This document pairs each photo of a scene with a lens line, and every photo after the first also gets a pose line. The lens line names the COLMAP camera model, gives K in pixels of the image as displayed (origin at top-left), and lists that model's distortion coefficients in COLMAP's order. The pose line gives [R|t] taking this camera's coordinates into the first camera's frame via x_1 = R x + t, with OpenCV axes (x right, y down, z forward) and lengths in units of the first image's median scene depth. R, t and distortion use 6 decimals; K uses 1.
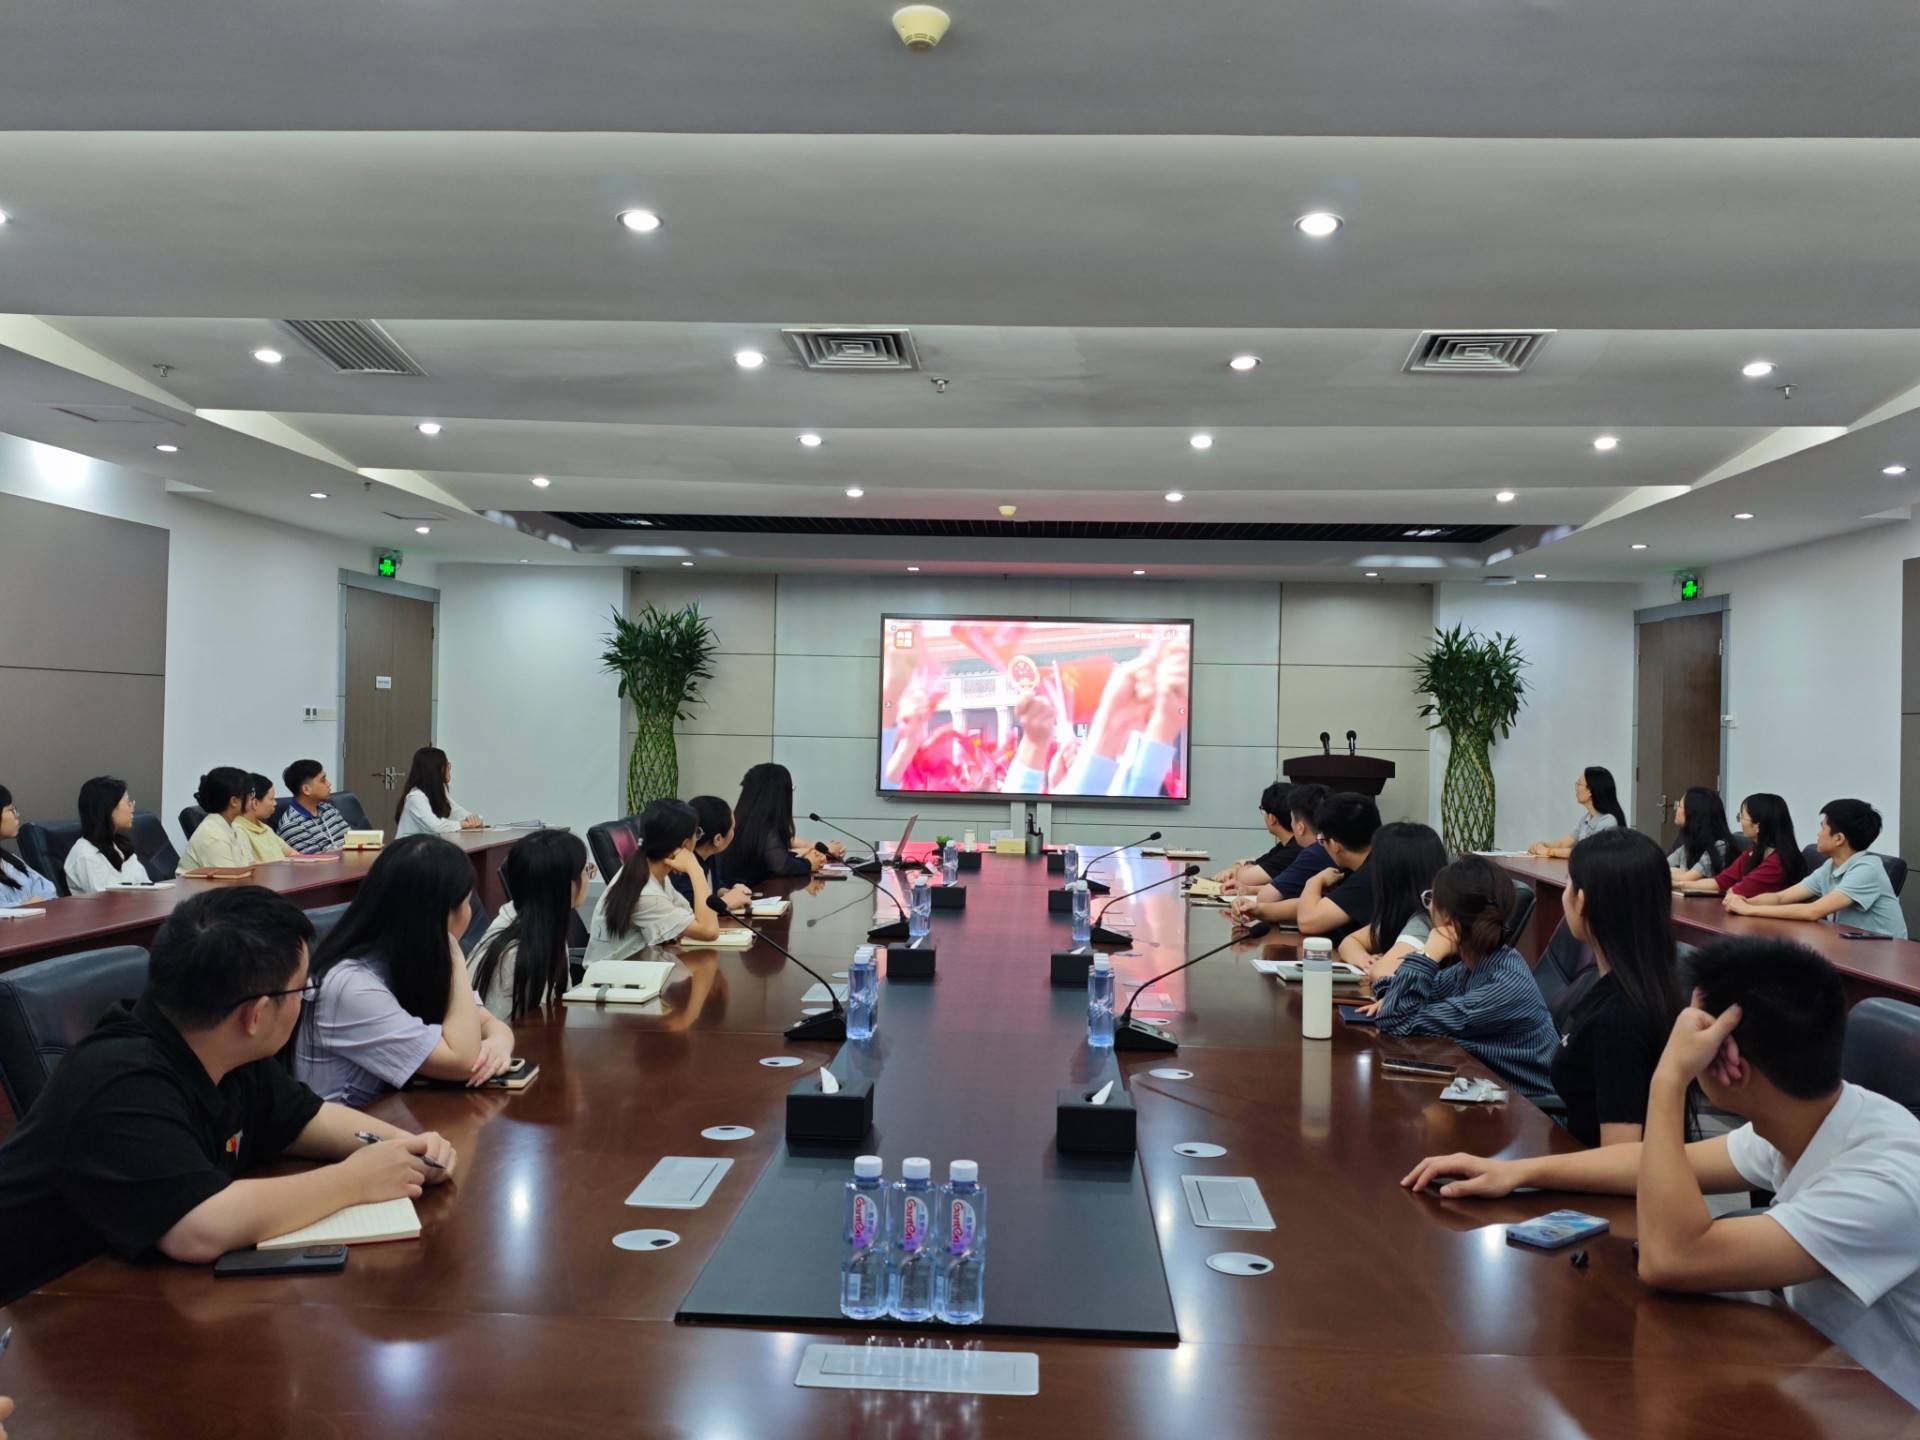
lens RADIAL K [[1647.7, 0, 961.8], [0, 1647.7, 715.5], [0, 0, 1]] dist [0.057197, -0.126321]
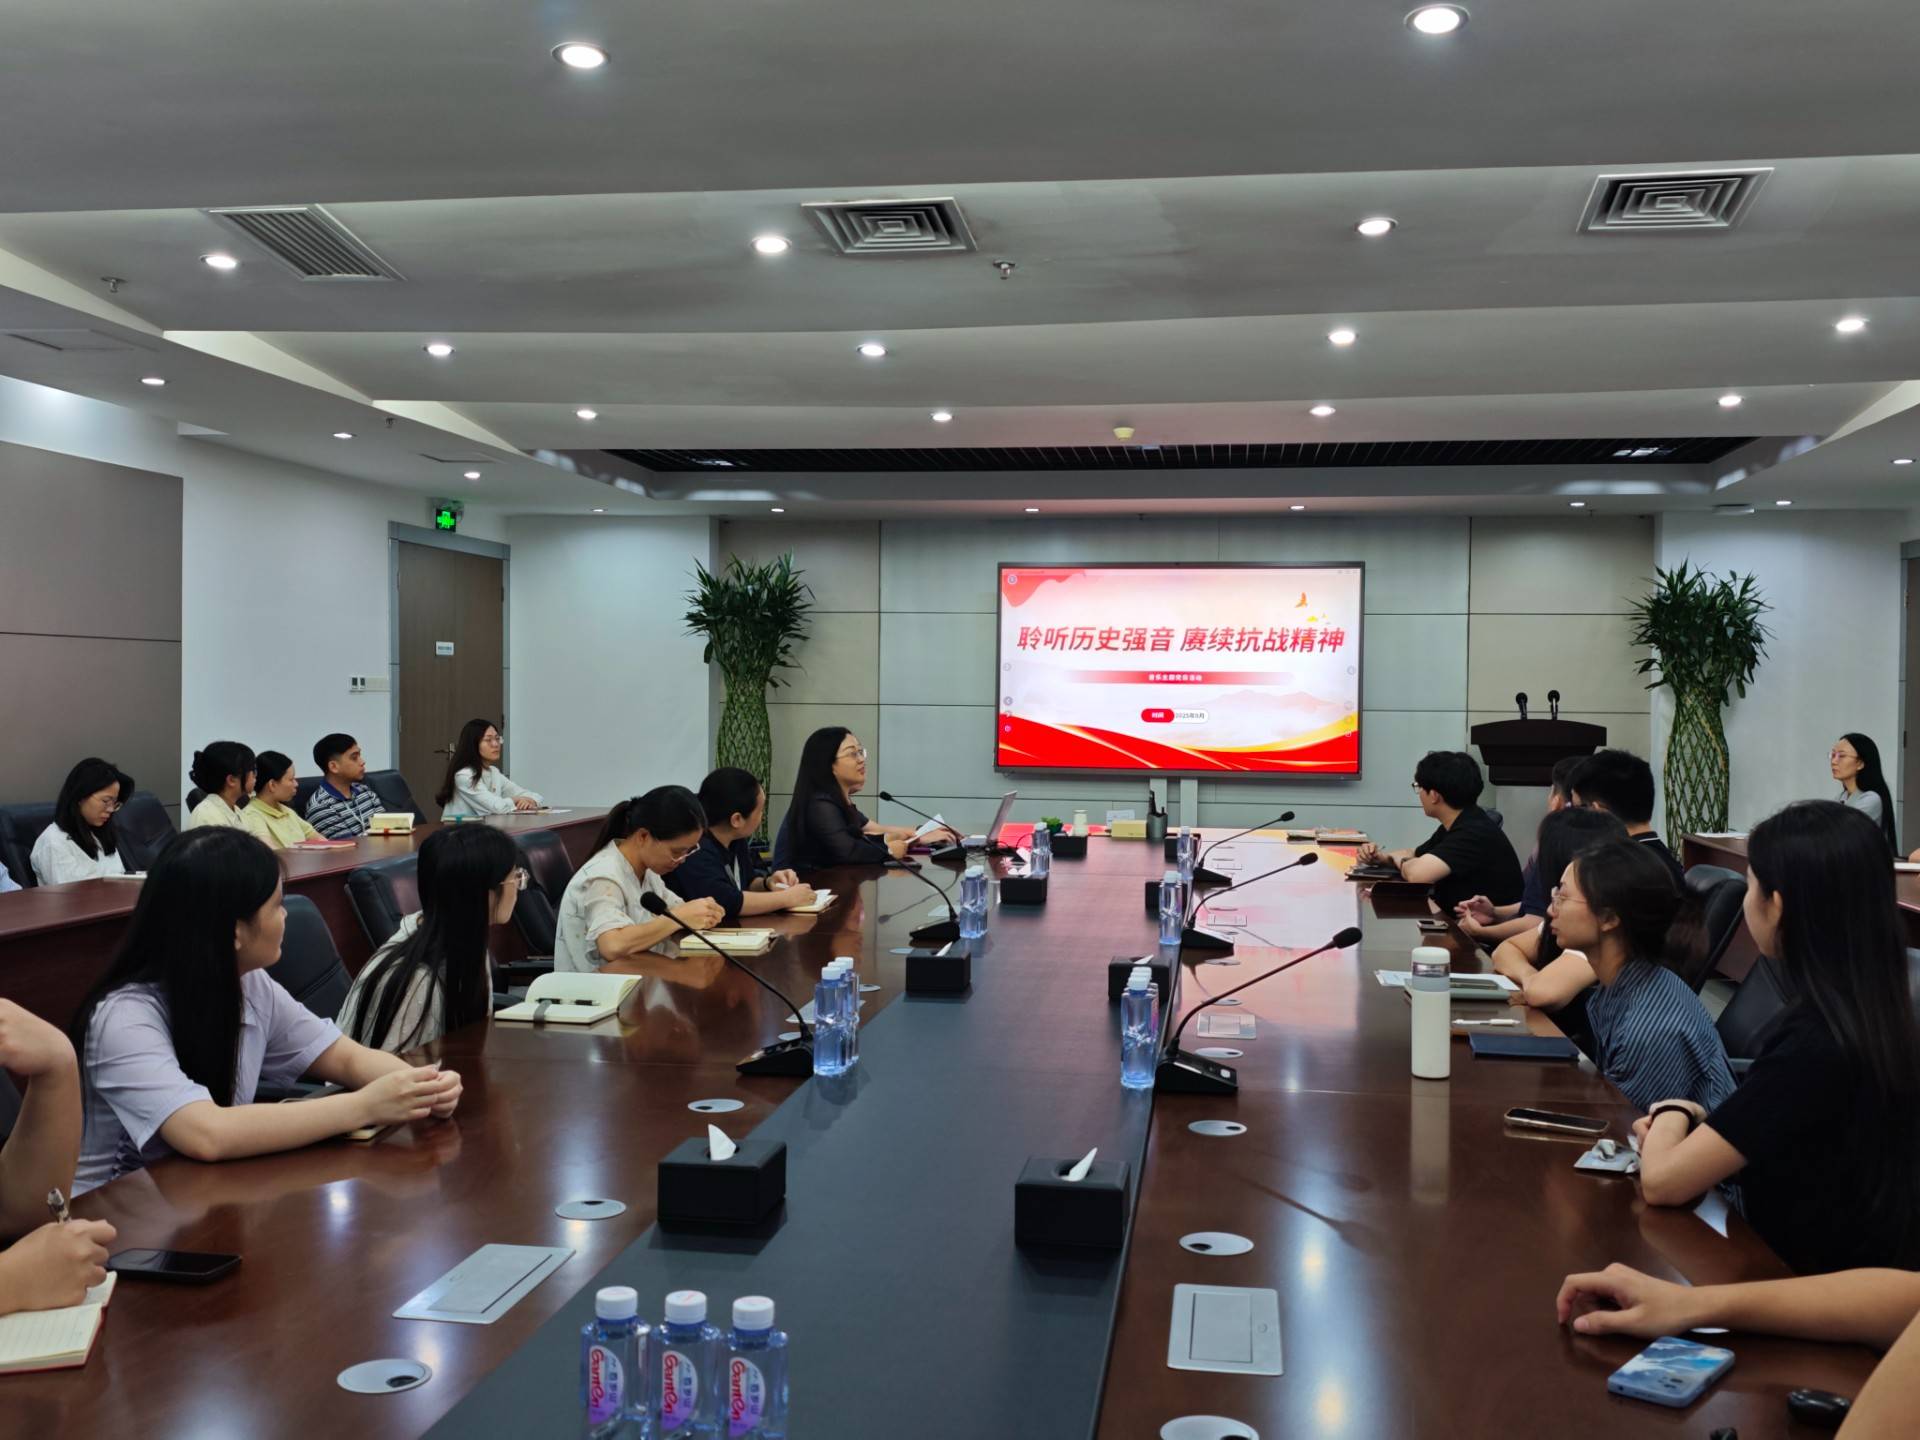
lens RADIAL K [[1821.0, 0, 960.3], [0, 1821.0, 716.6], [0, 0, 1]] dist [0.076559, -0.218378]
pose [[0.995385, -0.009606, -0.095476, 0.031819], [0.011256, 0.999796, 0.016757, 0.004485], [0.095296, -0.017755, 0.995291, 0.054632]]
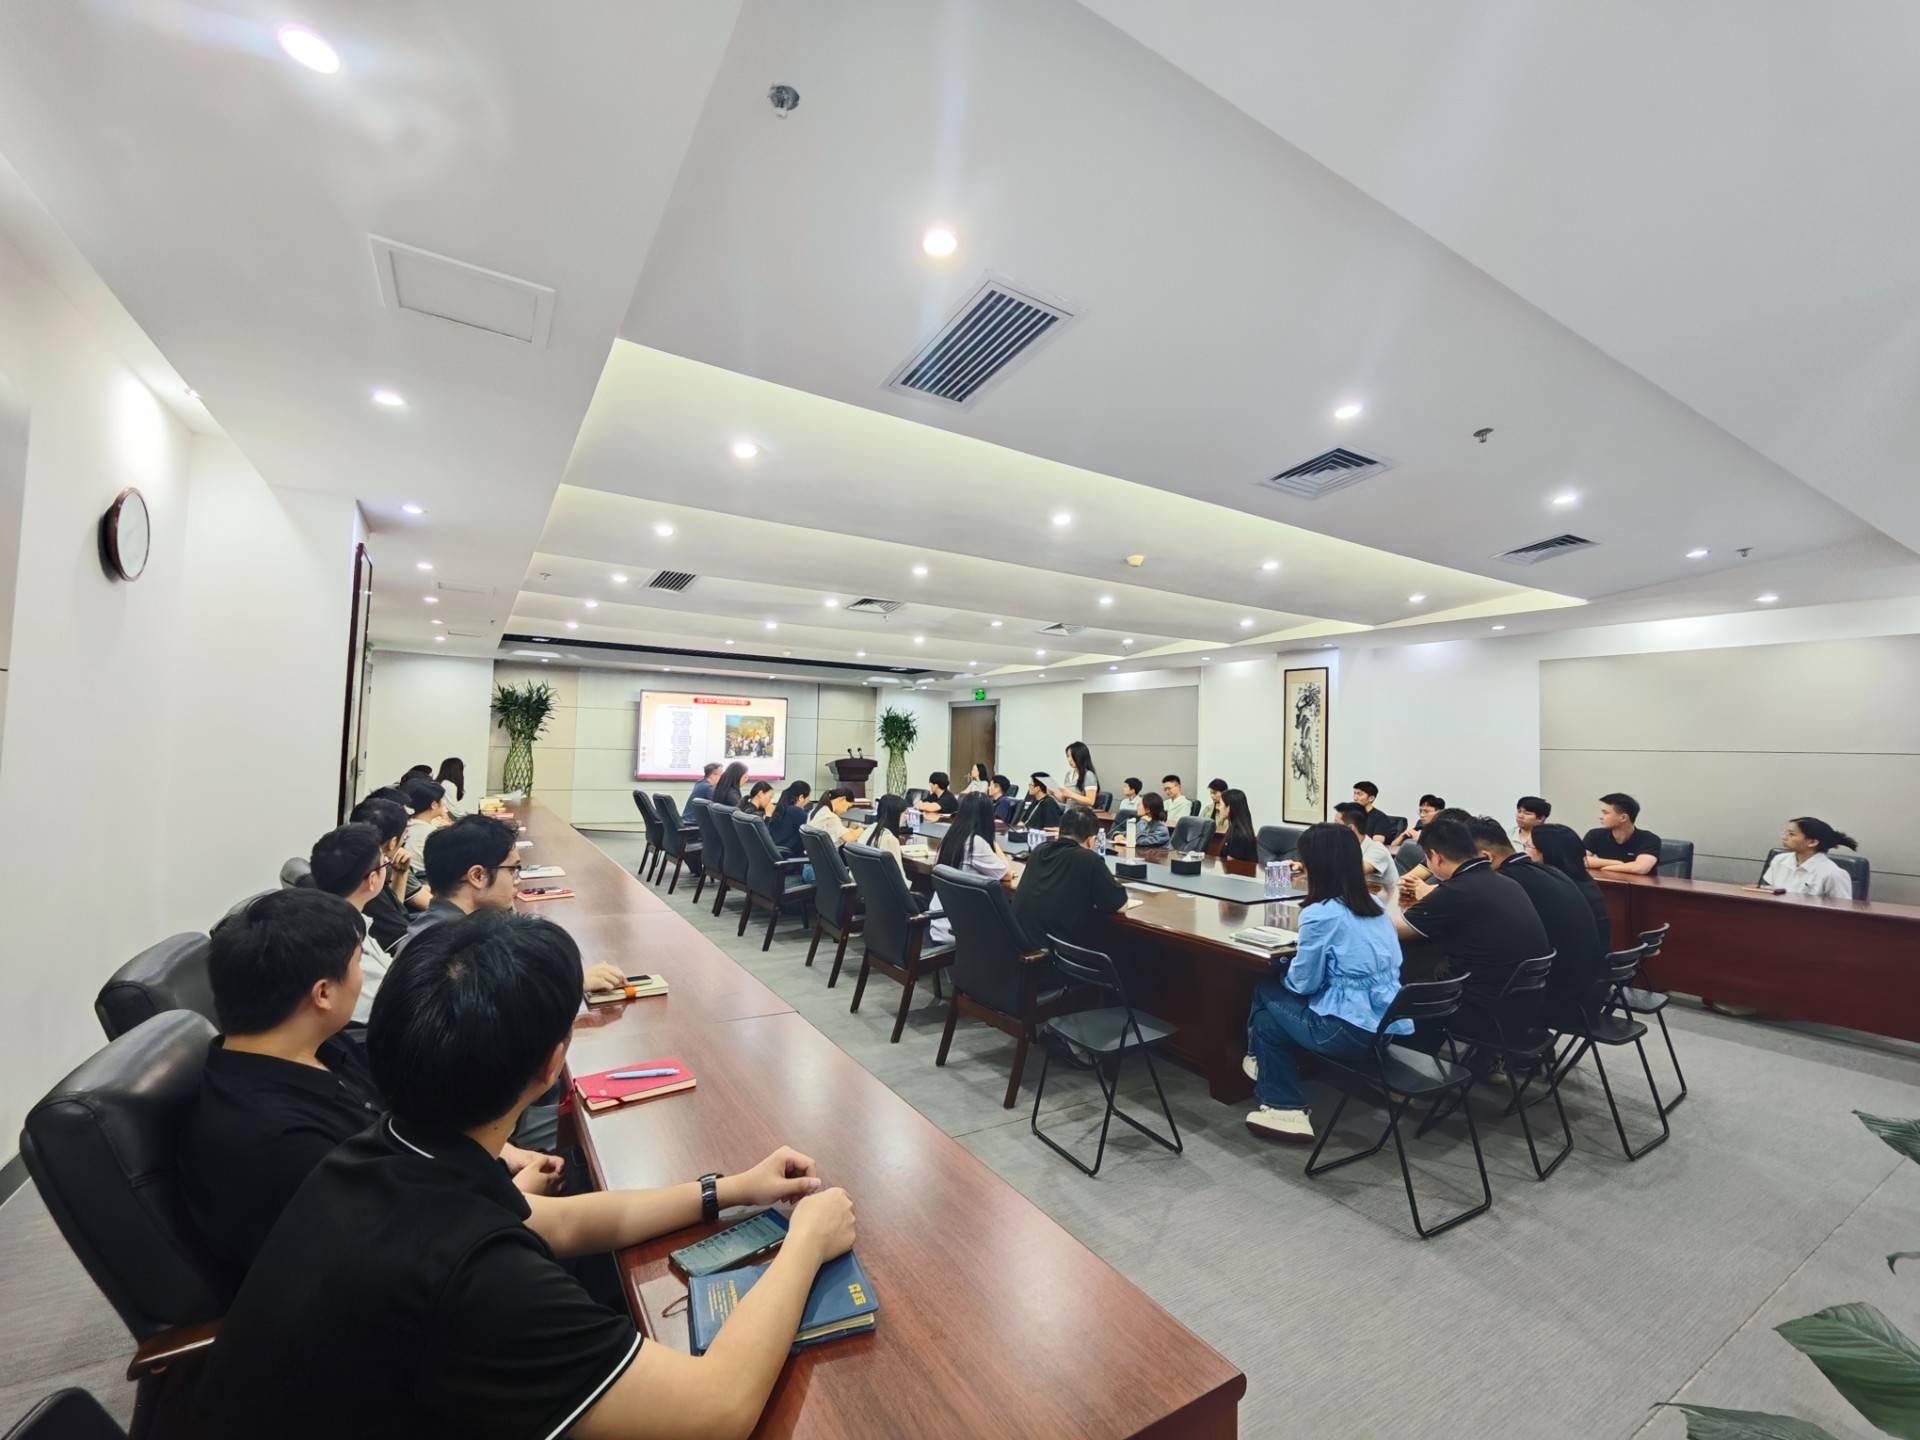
lens RADIAL K [[780.4, 0, 955.9], [0, 780.4, 718.3], [0, 0, 1]] dist [-0.018313, -0.000043]
pose [[0.832915, 0.023980, 0.552882, -0.373182], [-0.012572, 0.999623, -0.024417, -0.010717], [-0.553259, 0.013386, 0.832902, -0.044888]]
